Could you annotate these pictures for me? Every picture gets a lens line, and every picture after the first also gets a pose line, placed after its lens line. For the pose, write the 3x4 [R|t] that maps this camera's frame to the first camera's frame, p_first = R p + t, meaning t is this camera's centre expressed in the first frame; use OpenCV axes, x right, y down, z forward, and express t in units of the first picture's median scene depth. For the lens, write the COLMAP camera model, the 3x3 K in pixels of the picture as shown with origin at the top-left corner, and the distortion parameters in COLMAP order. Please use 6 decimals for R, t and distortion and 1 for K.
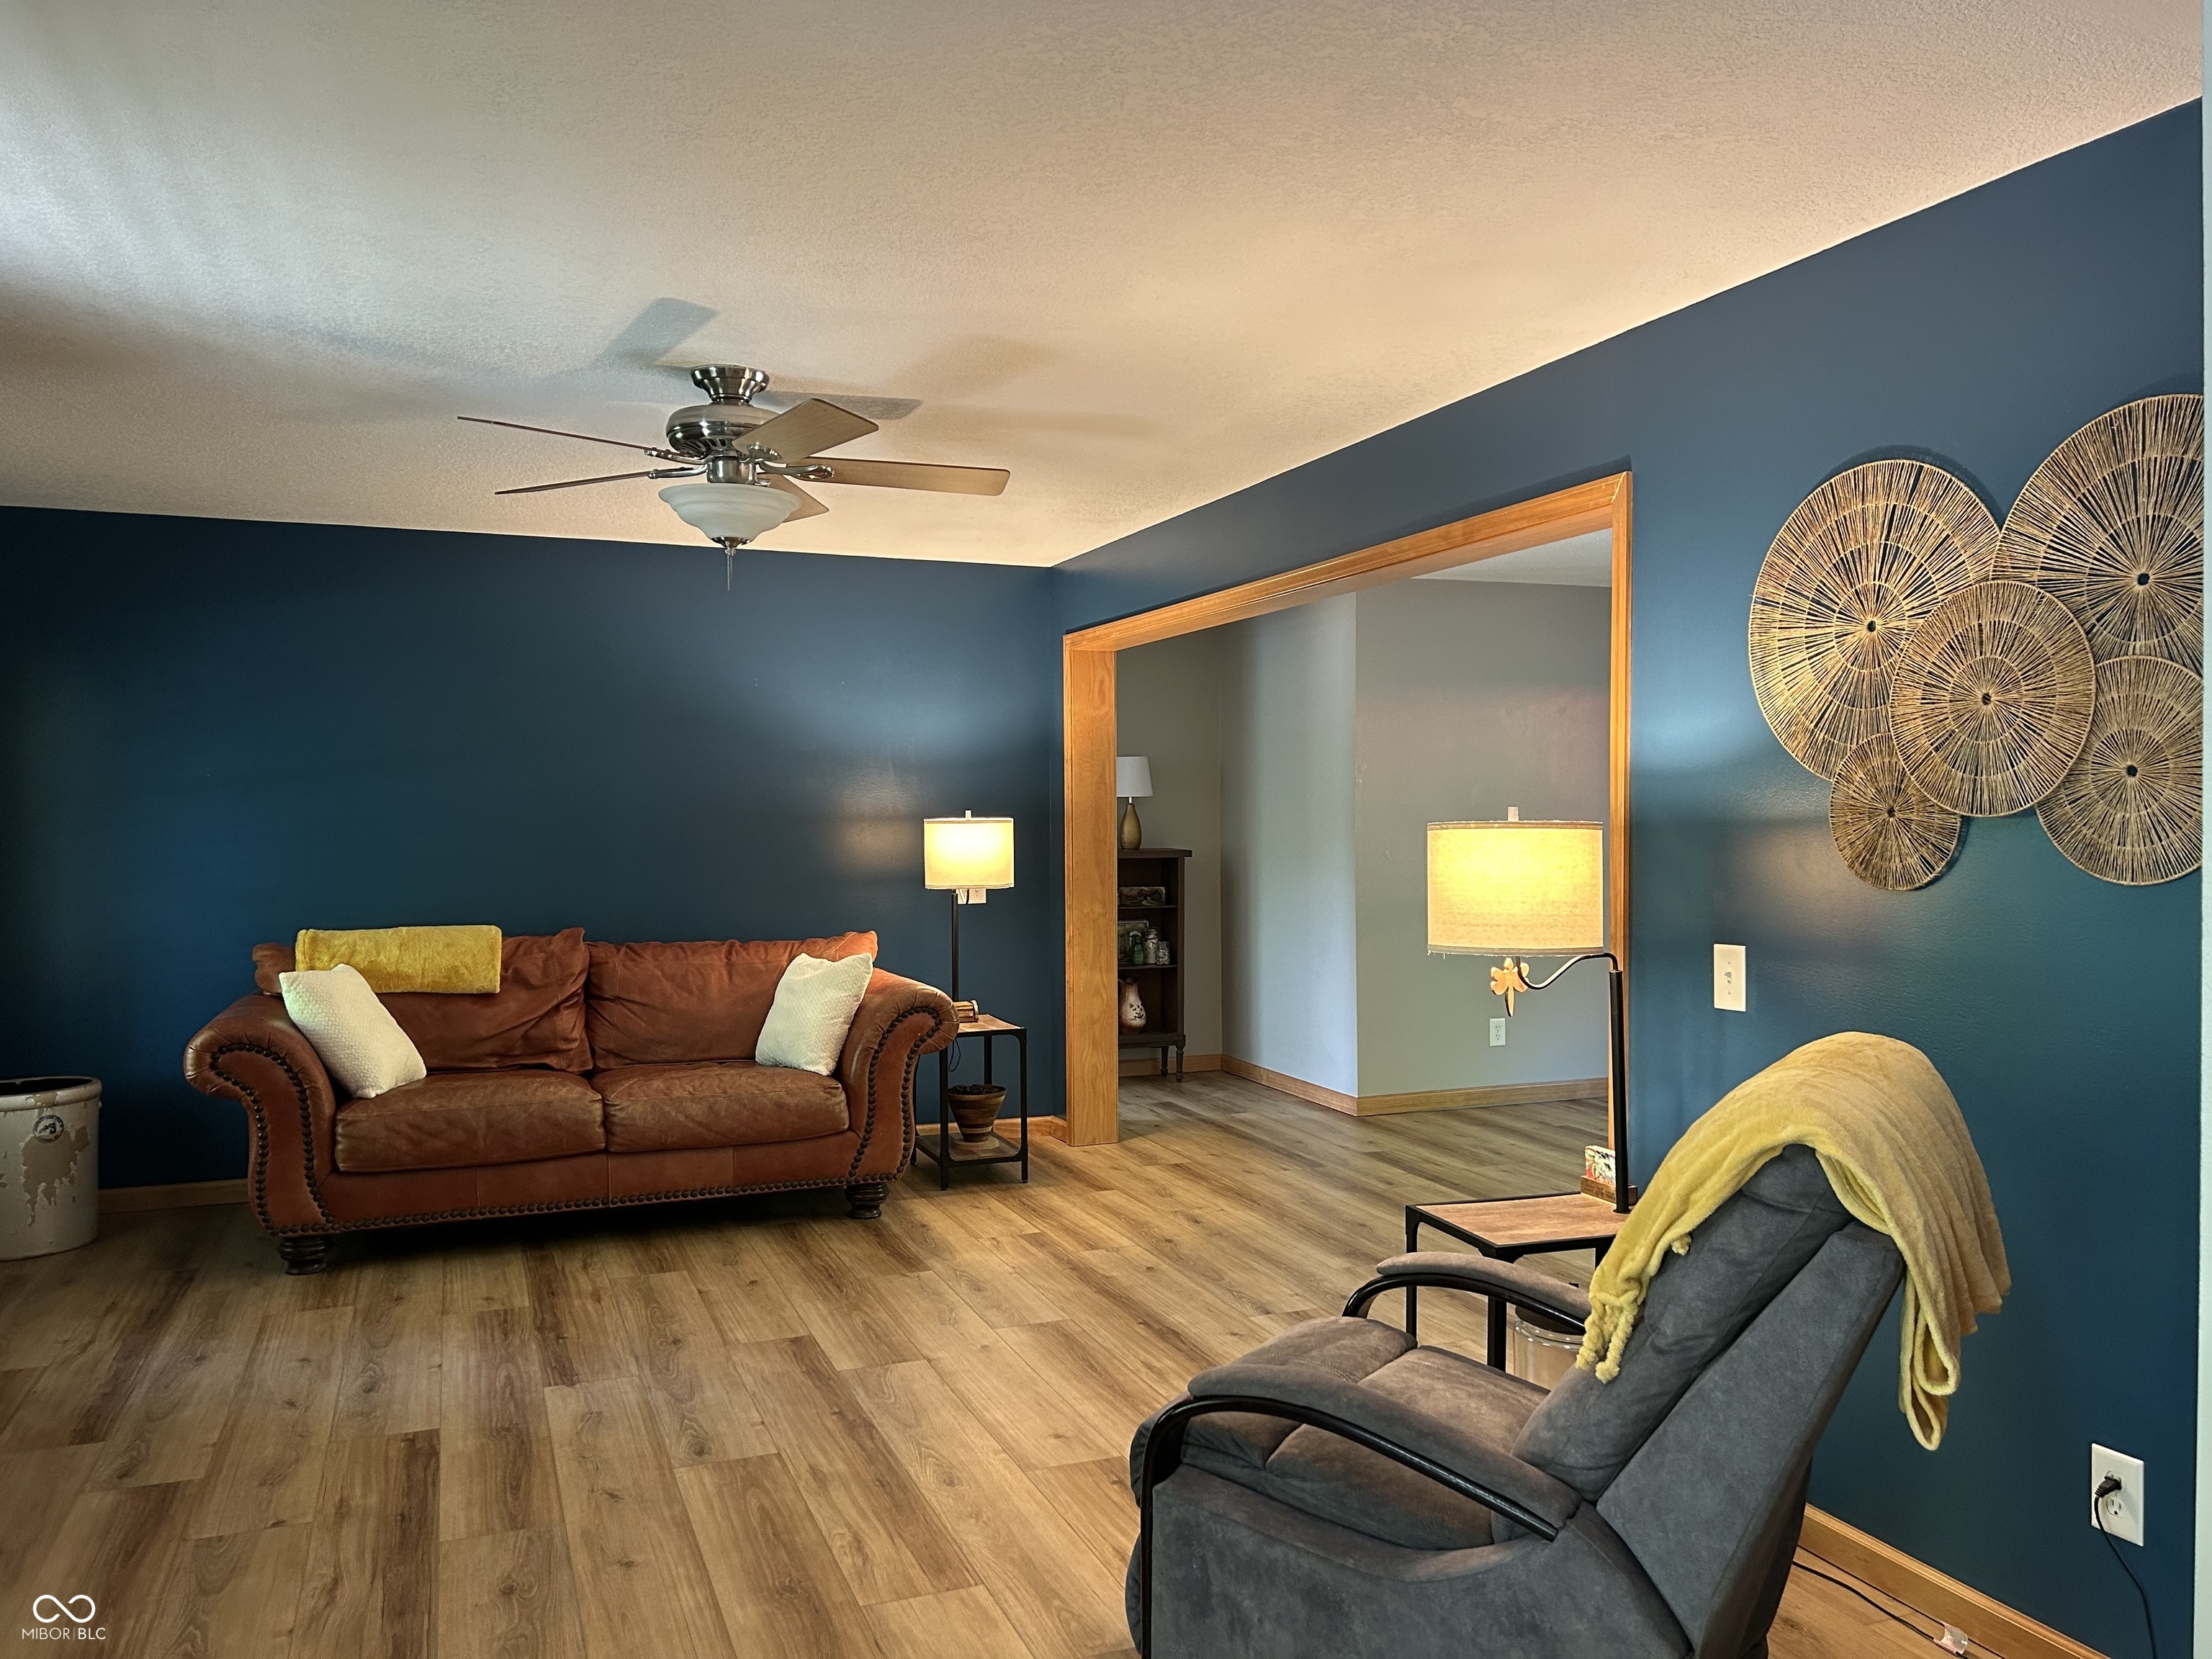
lens RADIAL K [[1647.0, 0, 1105.1], [0, 1647.0, 799.9], [0, 0, 1]] dist [0.117224, -0.262341]
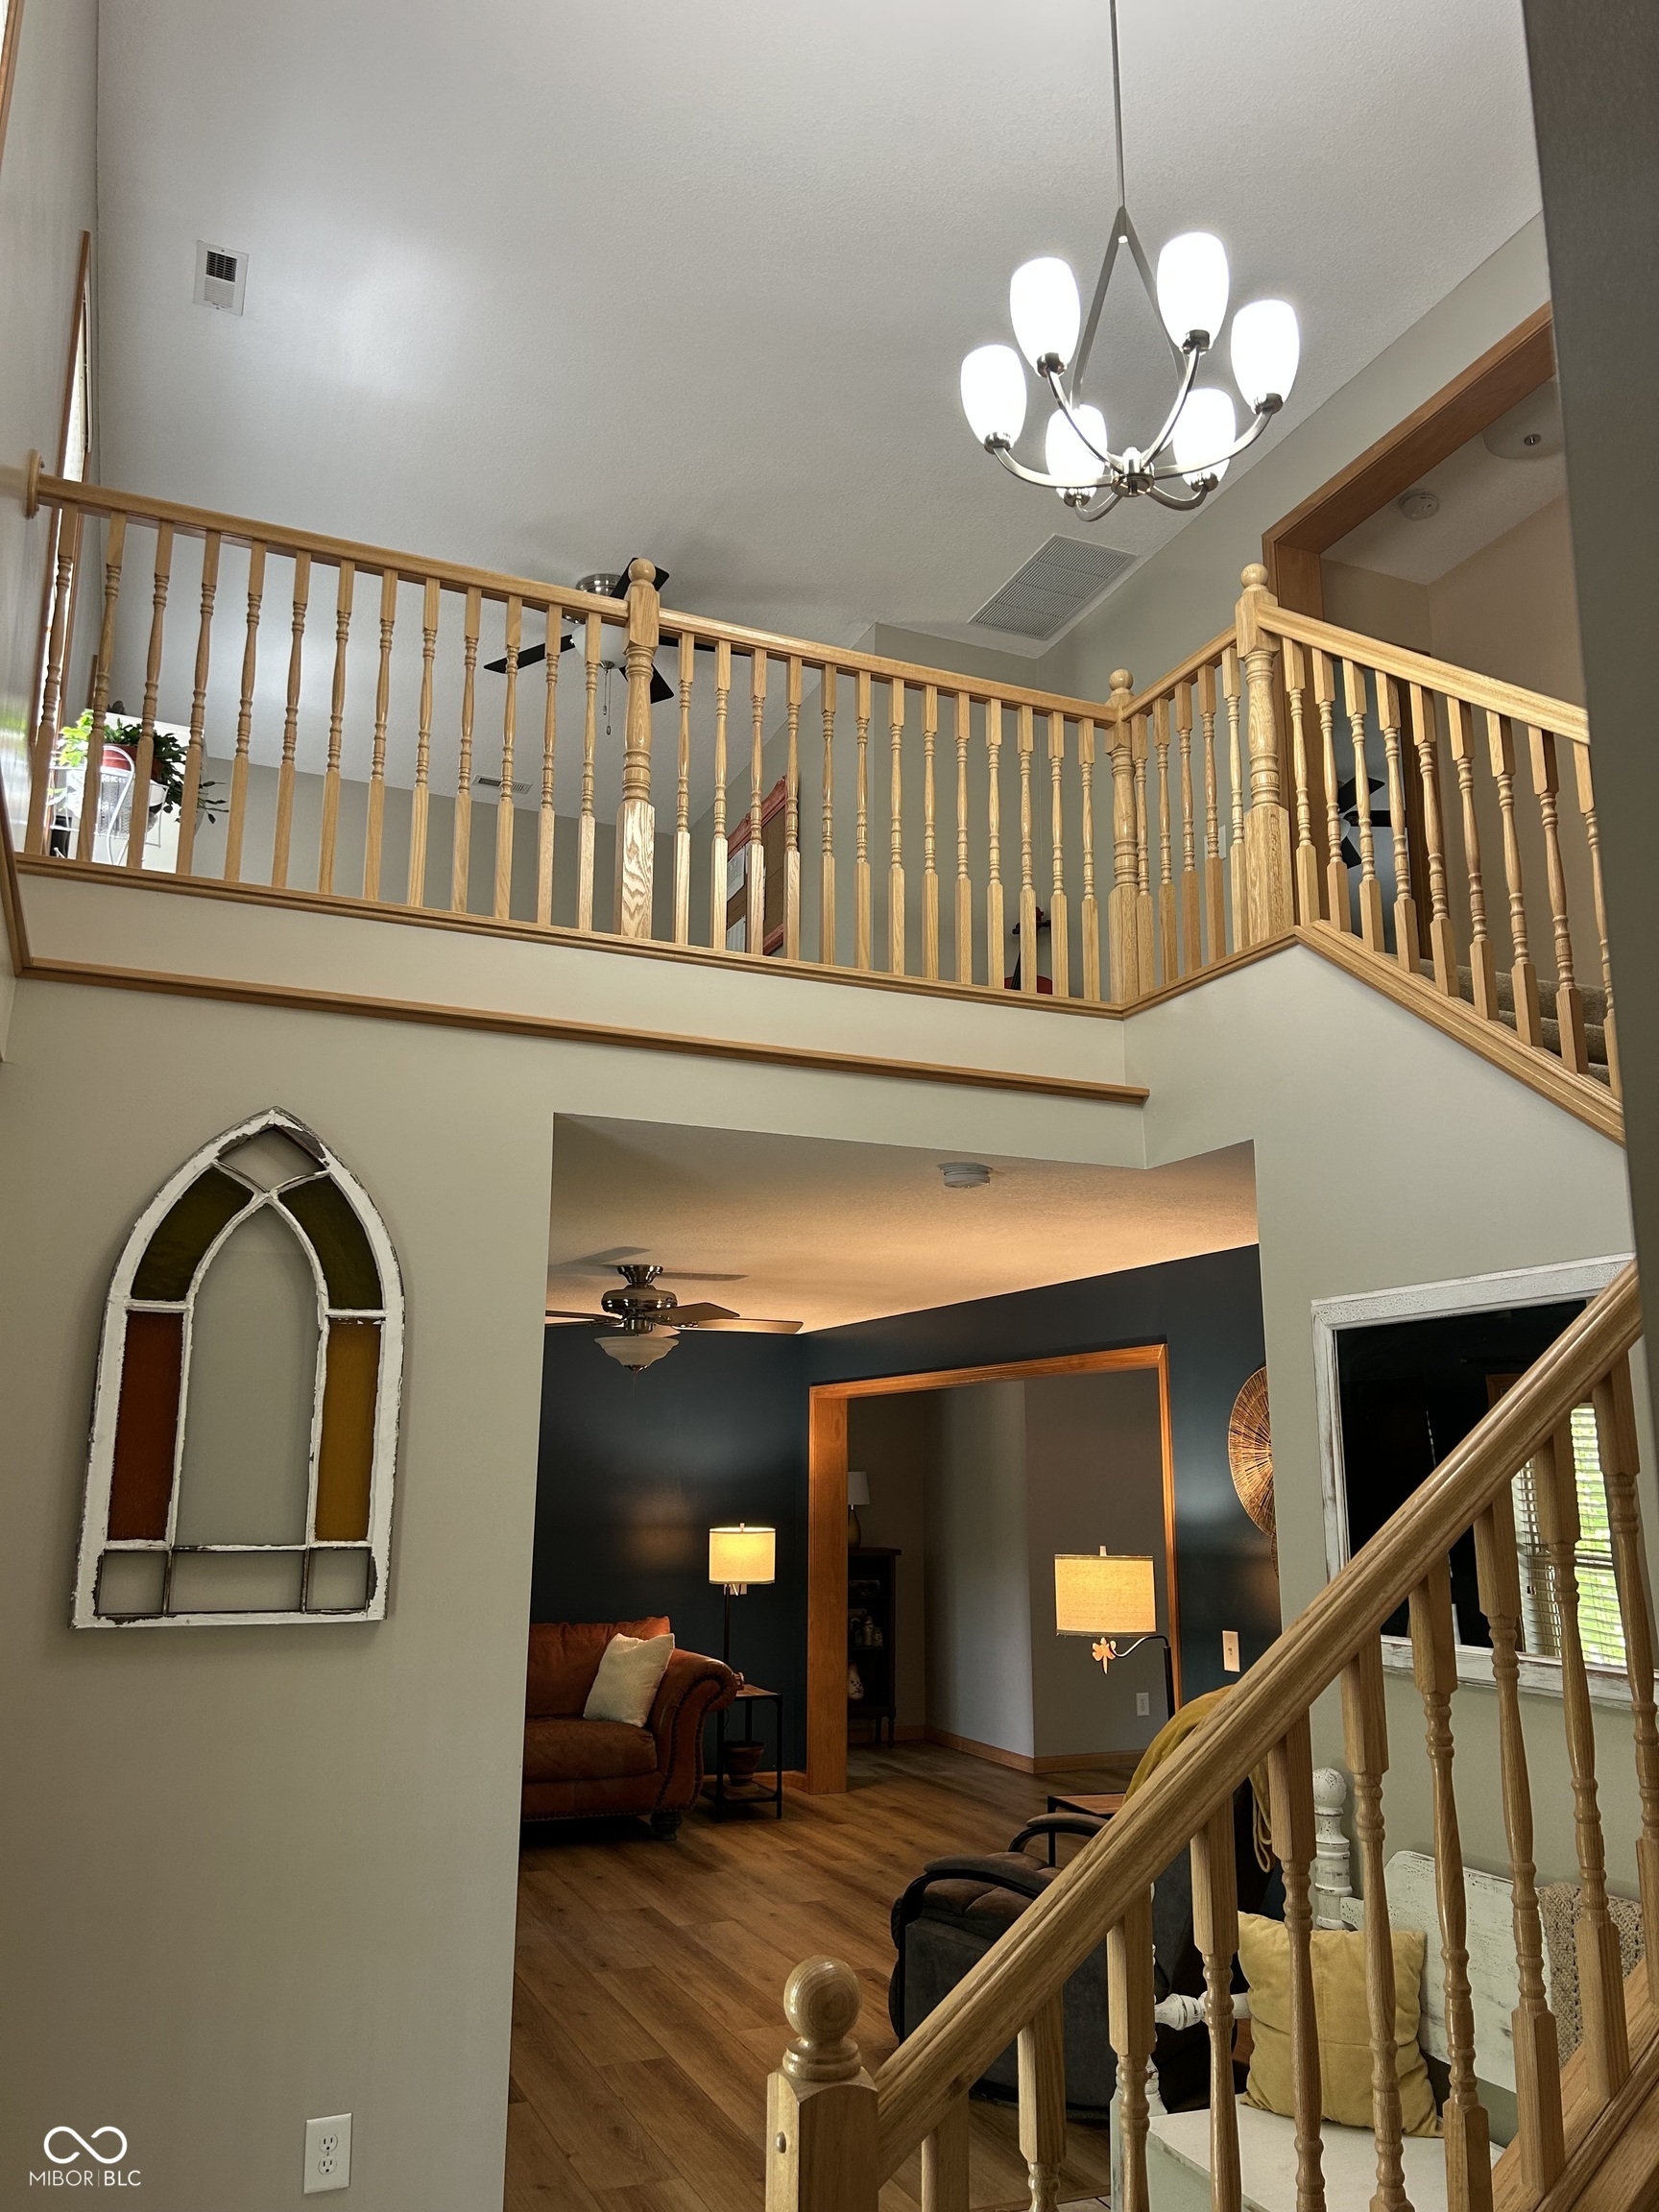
lens RADIAL K [[1668.1, 0, 839.2], [0, 1668.1, 1089.6], [0, 0, 1]] dist [0.050498, -0.046347]
pose [[0.999571, 0.016769, 0.024010, -0.047648], [-0.010988, 0.974684, -0.223317, -0.039661], [-0.027147, 0.222958, 0.974450, -0.481132]]
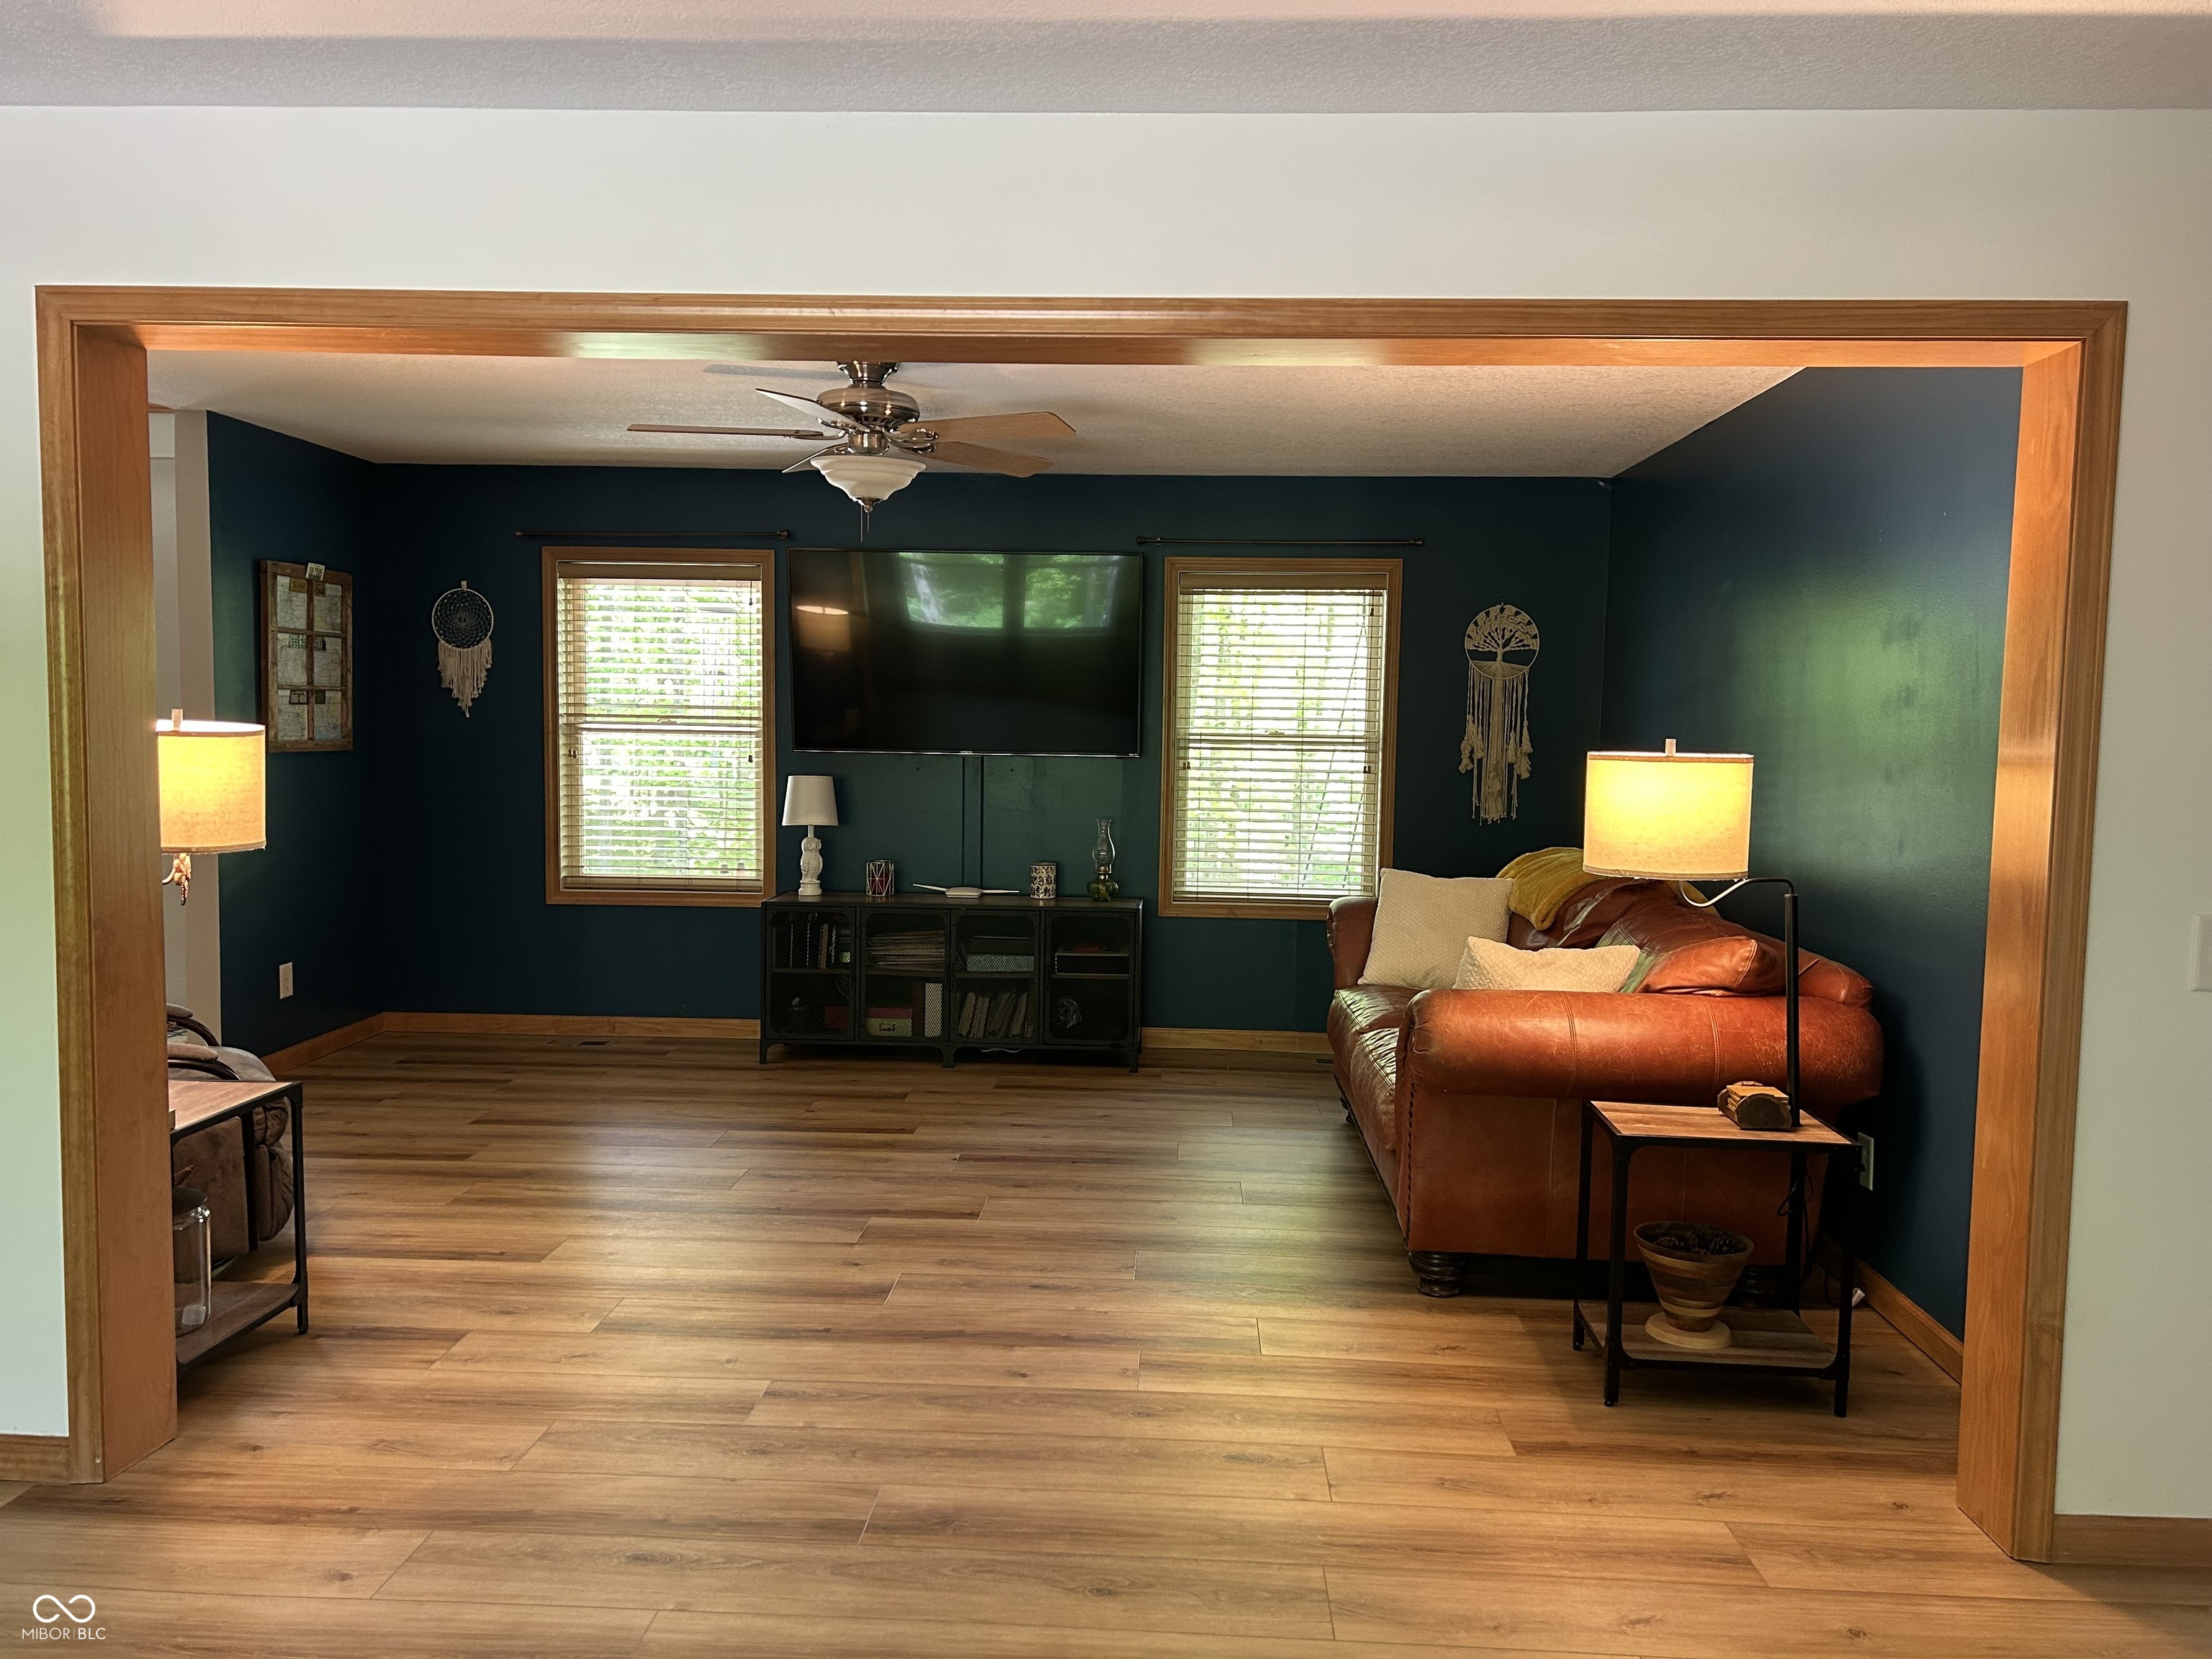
lens RADIAL K [[1668.1, 0, 1098.7], [0, 1668.1, 821.2], [0, 0, 1]] dist [0.050498, -0.046347]
pose [[-0.416215, 0.055610, -0.907564, 0.585437], [-0.013504, 0.997640, 0.067323, -0.001791], [0.909166, 0.040277, -0.414481, 1.188137]]
